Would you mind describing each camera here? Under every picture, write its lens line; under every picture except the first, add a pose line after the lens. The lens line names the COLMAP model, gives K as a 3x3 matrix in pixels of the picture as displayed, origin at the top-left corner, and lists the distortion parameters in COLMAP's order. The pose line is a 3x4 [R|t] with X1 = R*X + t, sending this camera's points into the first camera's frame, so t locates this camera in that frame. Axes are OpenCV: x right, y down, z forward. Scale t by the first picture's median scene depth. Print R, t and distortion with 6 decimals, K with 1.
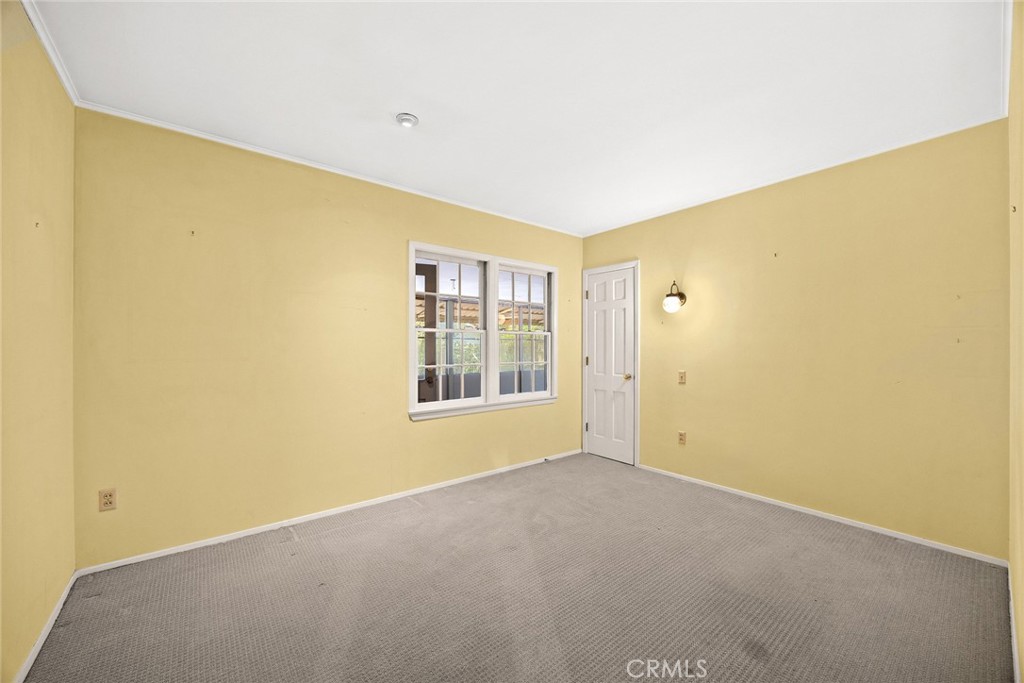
lens RADIAL K [[390.6, 0, 513.1], [0, 390.6, 344.9], [0, 0, 1]] dist [-0.000125, 0.000130]
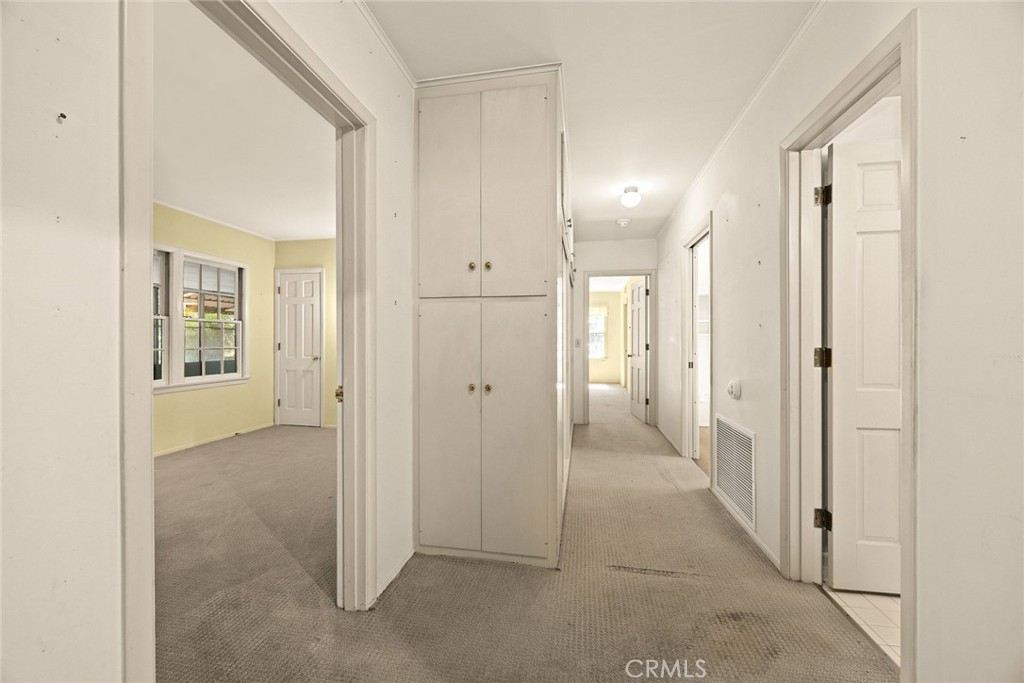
lens RADIAL K [[390.6, 0, 513.1], [0, 390.6, 344.9], [0, 0, 1]] dist [-0.000125, 0.000130]
pose [[0.759881, -0.001950, 0.650059, -0.042524], [-0.009307, 0.999860, 0.013878, 0.014279], [-0.649995, -0.016596, 0.759757, -0.374067]]
